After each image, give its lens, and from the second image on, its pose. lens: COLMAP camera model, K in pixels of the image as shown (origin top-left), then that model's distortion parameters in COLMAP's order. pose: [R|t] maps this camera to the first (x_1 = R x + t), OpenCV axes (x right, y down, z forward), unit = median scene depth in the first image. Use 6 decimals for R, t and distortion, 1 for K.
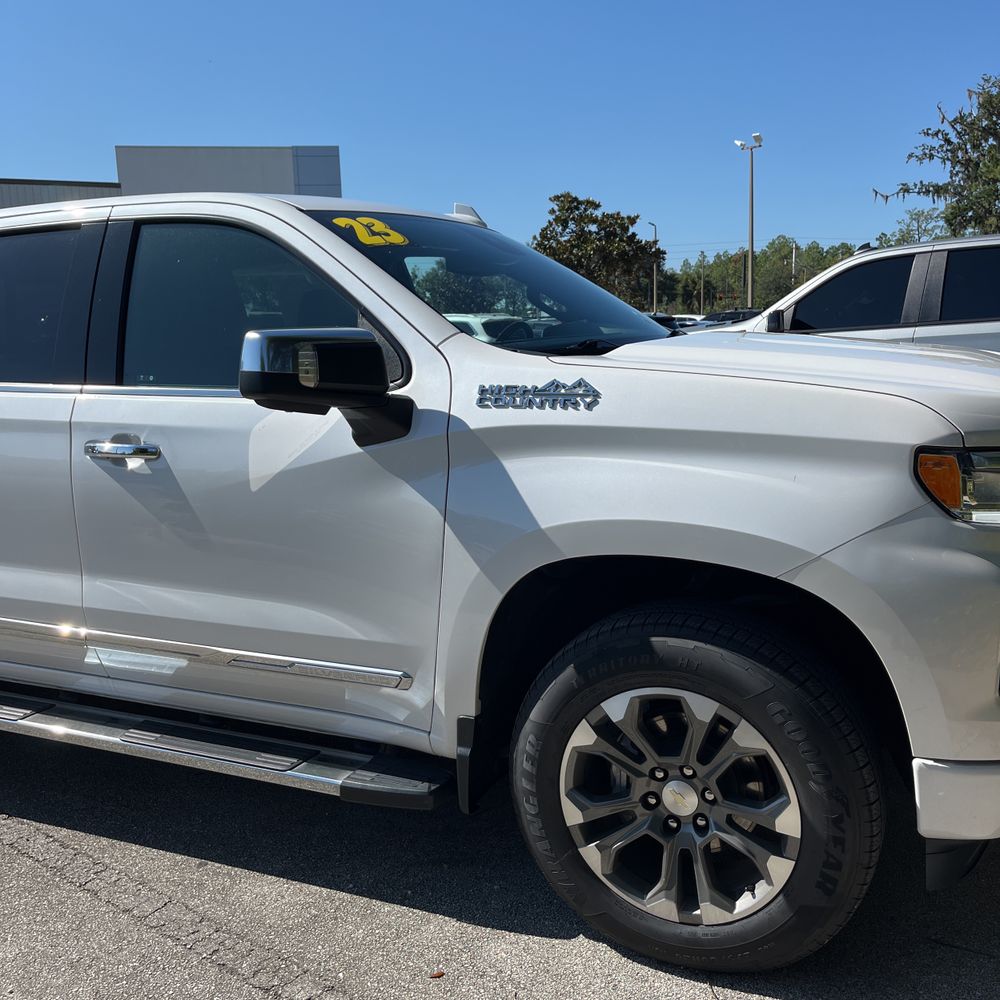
lens RADIAL K [[995.2, 0, 502.2], [0, 995.2, 514.7], [0, 0, 1]] dist [0.051180, -0.067015]
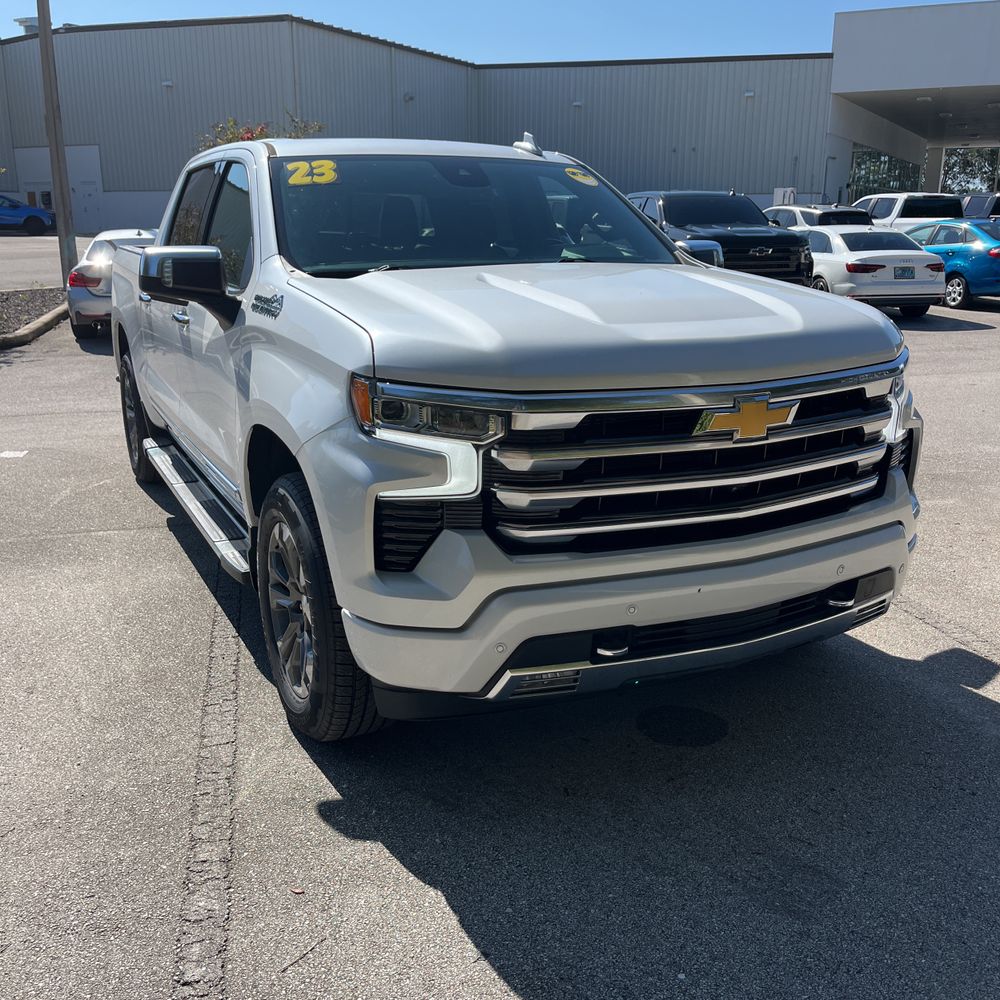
lens RADIAL K [[995.2, 0, 502.2], [0, 995.2, 514.7], [0, 0, 1]] dist [0.051180, -0.067015]
pose [[0.785127, 0.202976, -0.585129, 0.504586], [-0.134301, 0.978087, 0.159085, -0.094460], [0.604598, -0.046319, 0.795183, 0.254721]]
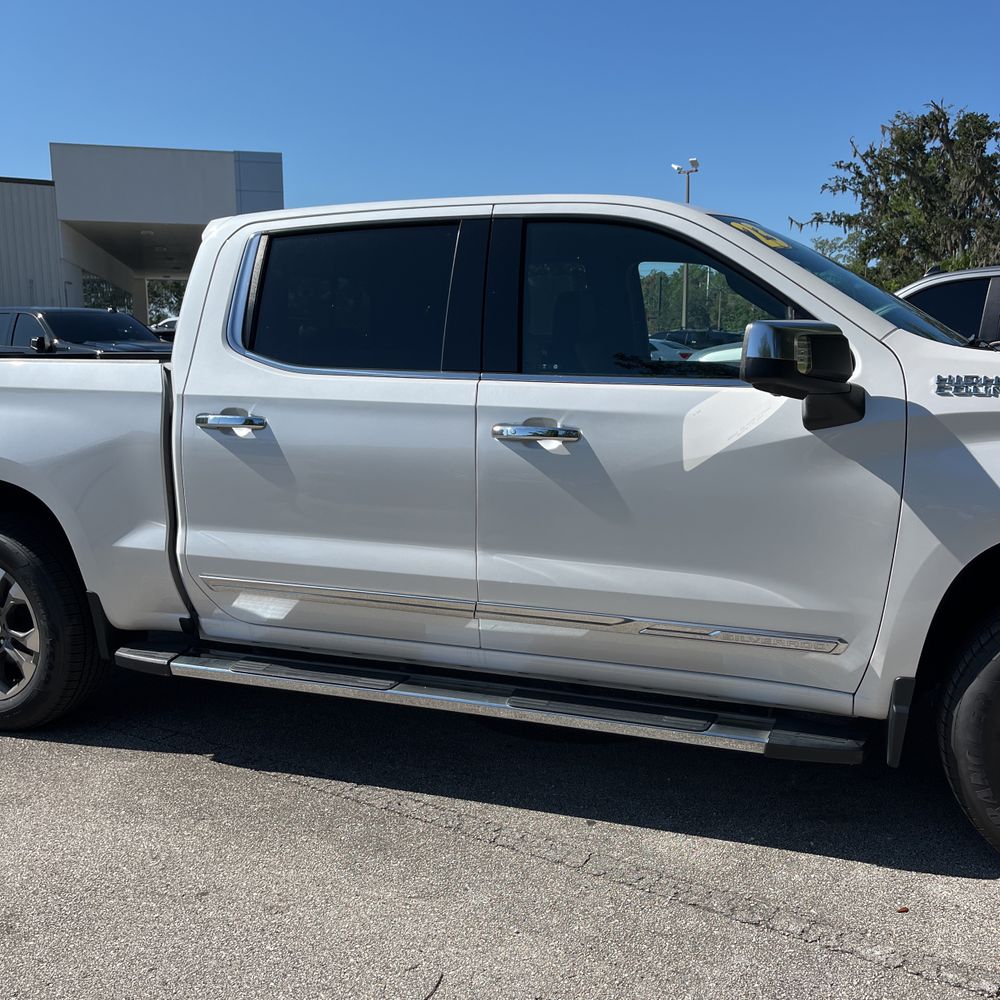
lens RADIAL K [[995.2, 0, 502.2], [0, 995.2, 514.7], [0, 0, 1]] dist [0.051180, -0.067015]
pose [[0.996318, 0.012951, 0.084746, -0.483975], [-0.011786, 0.999829, -0.014239, 0.037215], [-0.084916, 0.013188, 0.996301, -0.053144]]
